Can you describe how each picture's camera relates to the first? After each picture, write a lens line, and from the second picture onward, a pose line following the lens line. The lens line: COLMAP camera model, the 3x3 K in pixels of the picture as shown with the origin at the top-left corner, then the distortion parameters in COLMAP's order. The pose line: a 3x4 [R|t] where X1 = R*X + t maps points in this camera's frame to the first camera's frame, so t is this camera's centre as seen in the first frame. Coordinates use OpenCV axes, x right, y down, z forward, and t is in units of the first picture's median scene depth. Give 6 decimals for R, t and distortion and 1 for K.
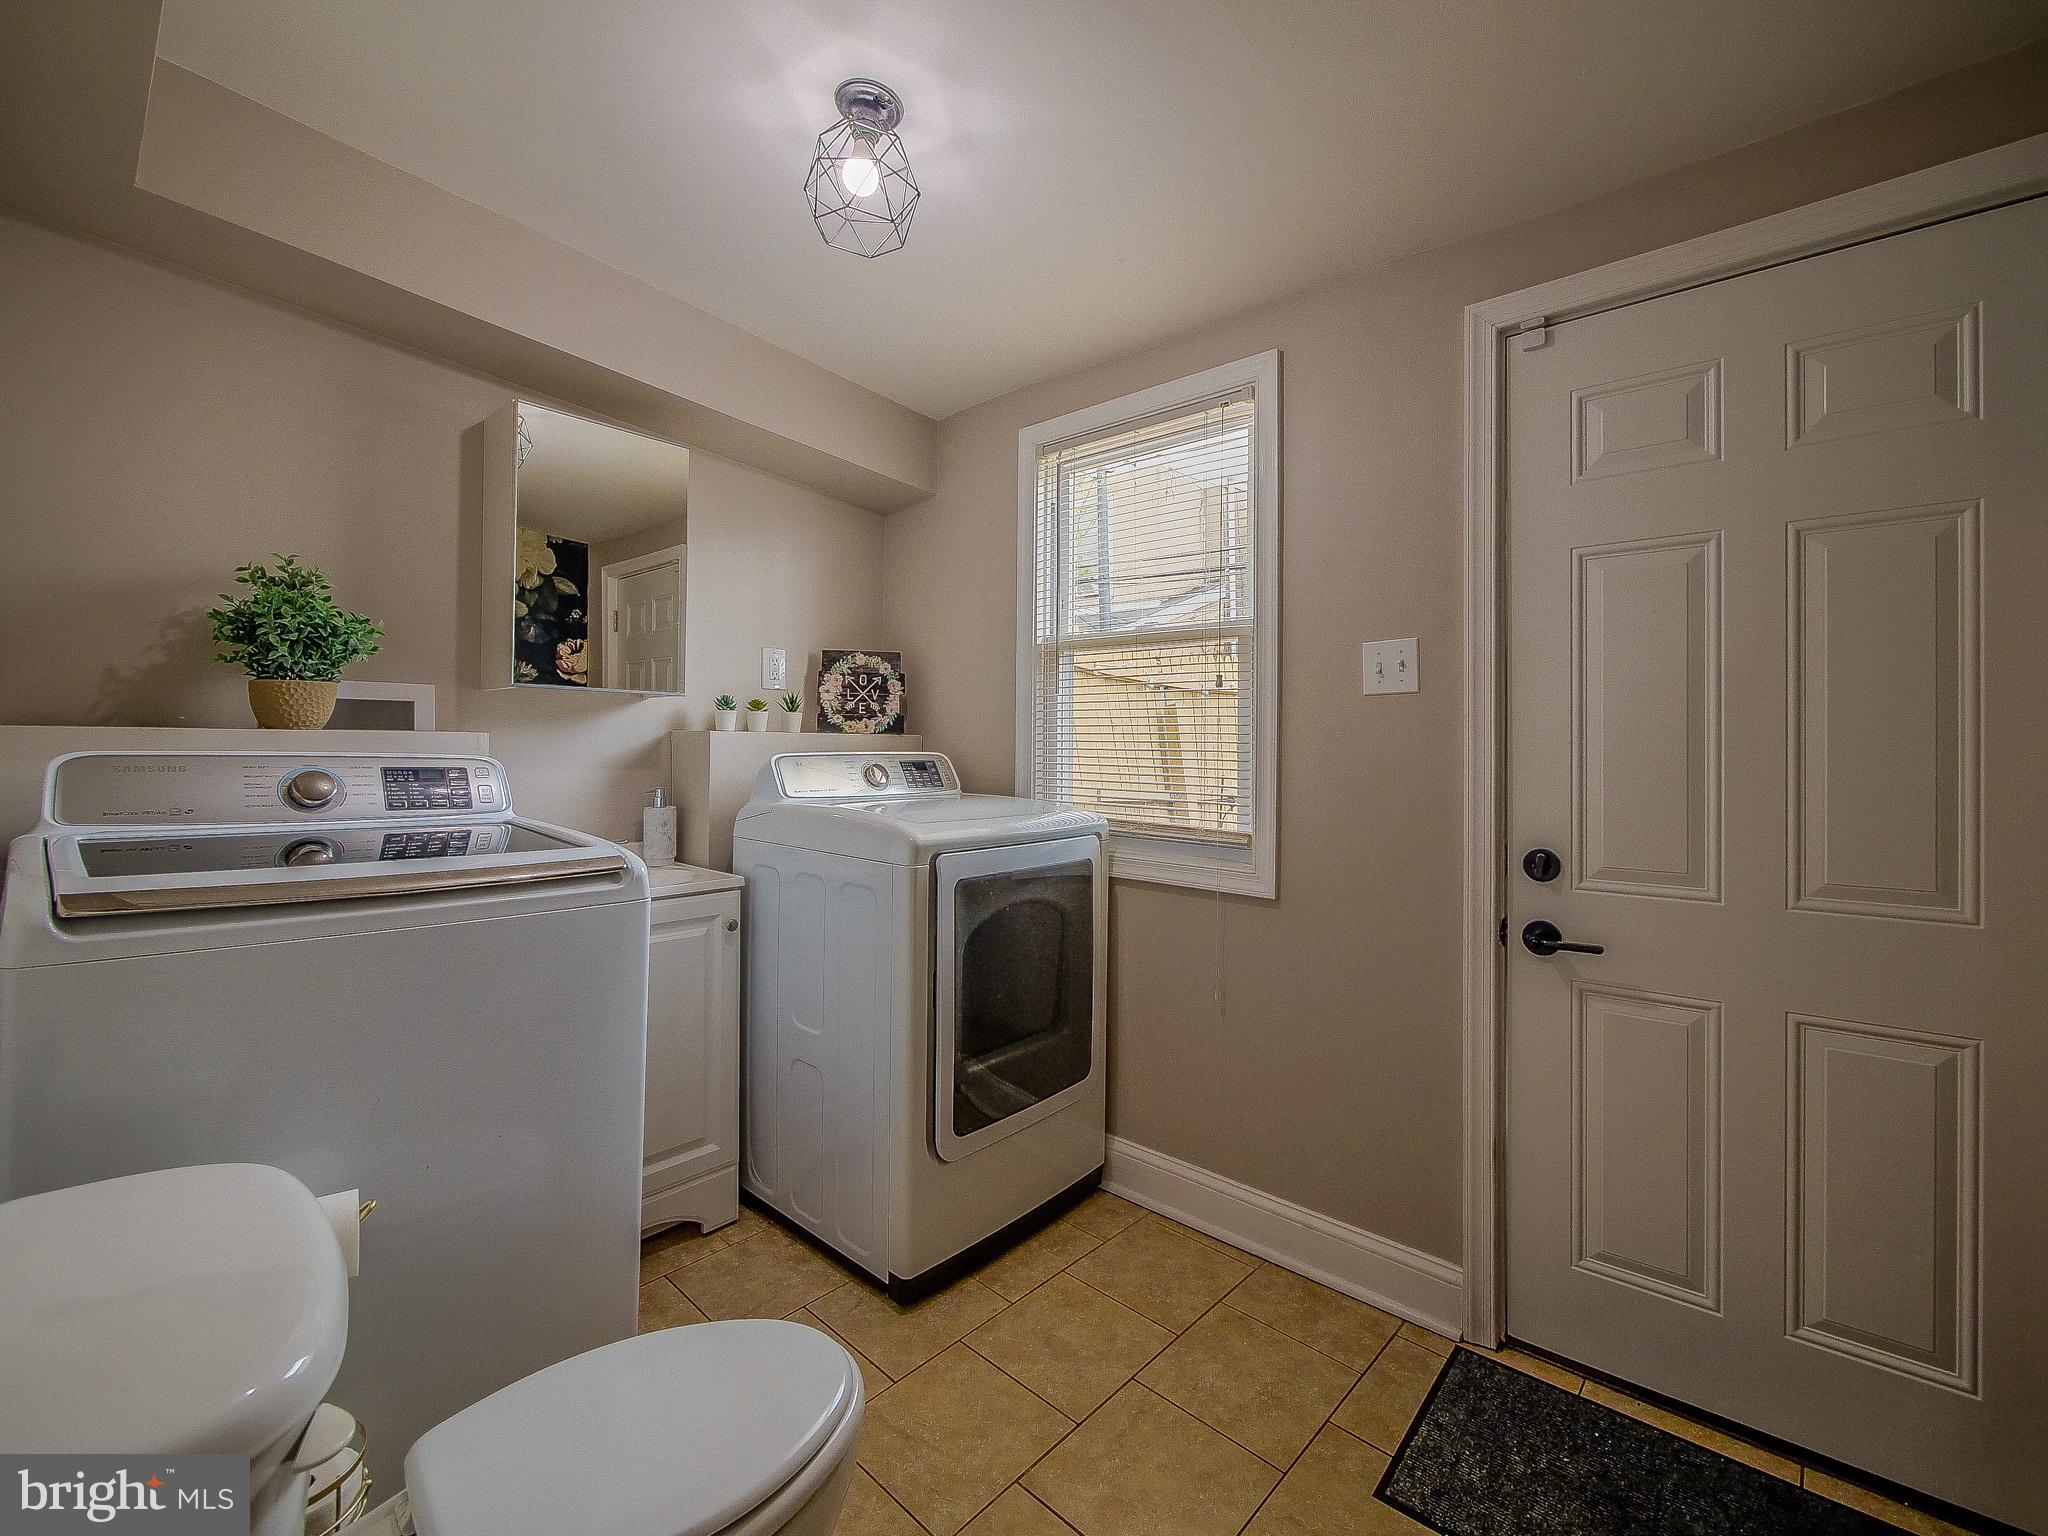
lens RADIAL K [[866.9, 0, 1029.8], [0, 866.9, 754.3], [0, 0, 1]] dist [-0.004291, -0.000065]
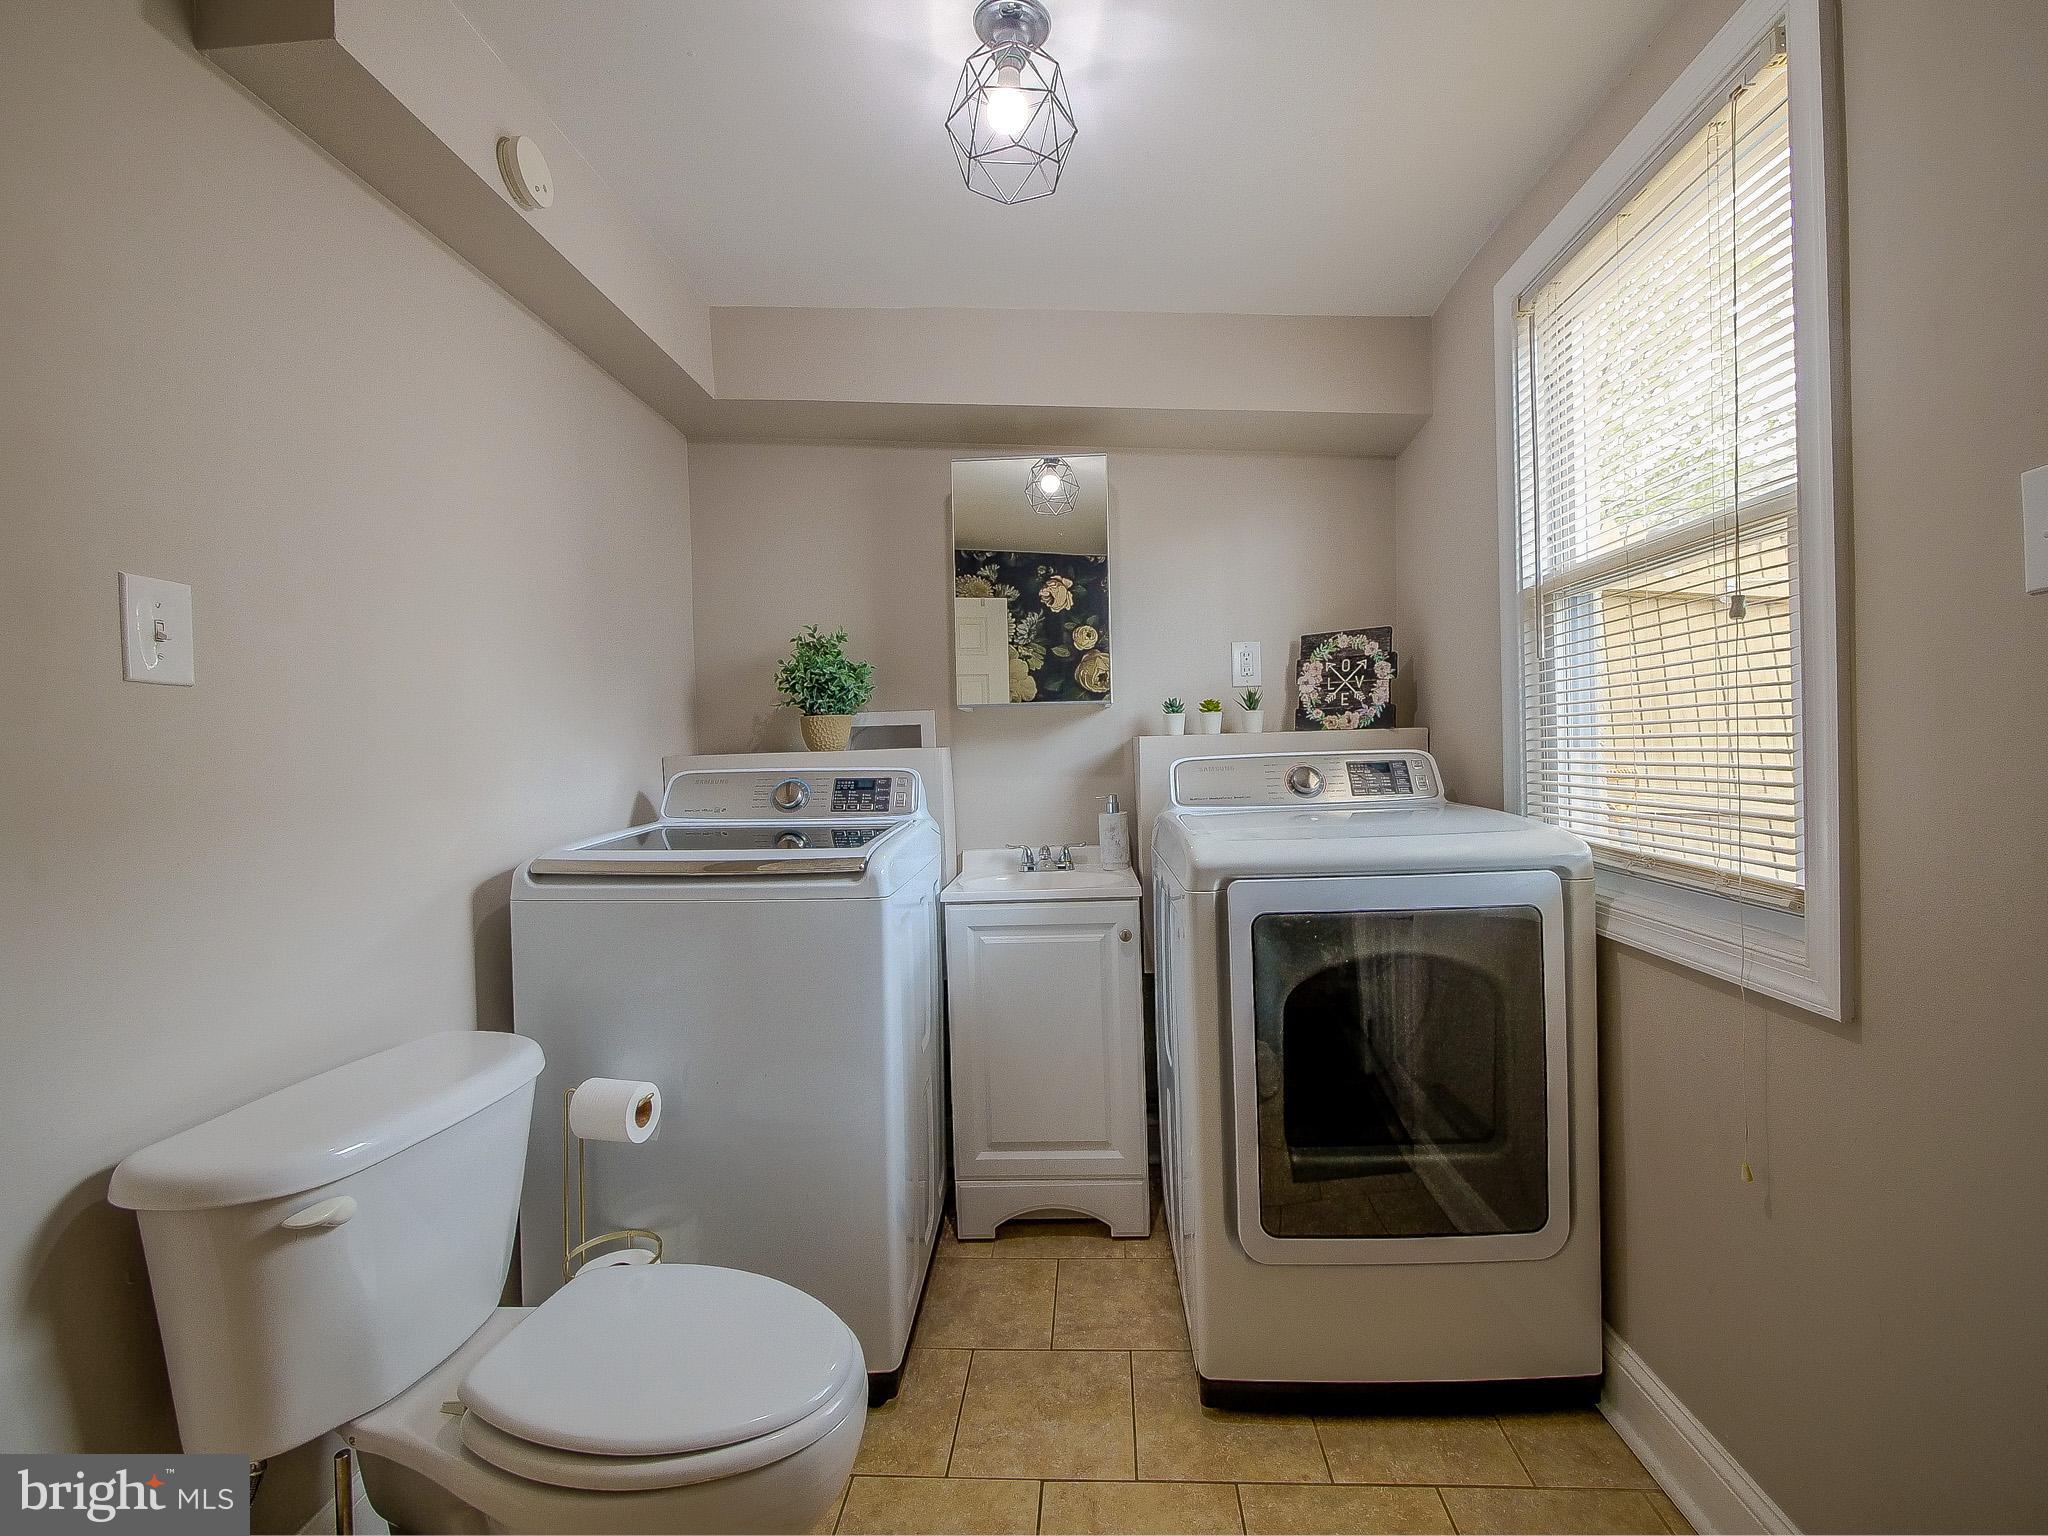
lens RADIAL K [[876.6, 0, 1024.0], [0, 876.6, 780.5], [0, 0, 1]] dist [-0.009750, -0.000059]
pose [[0.631773, -0.006167, -0.775129, 0.316689], [0.028651, 0.999471, 0.015400, 0.004054], [0.774624, -0.031937, 0.631615, 0.264989]]
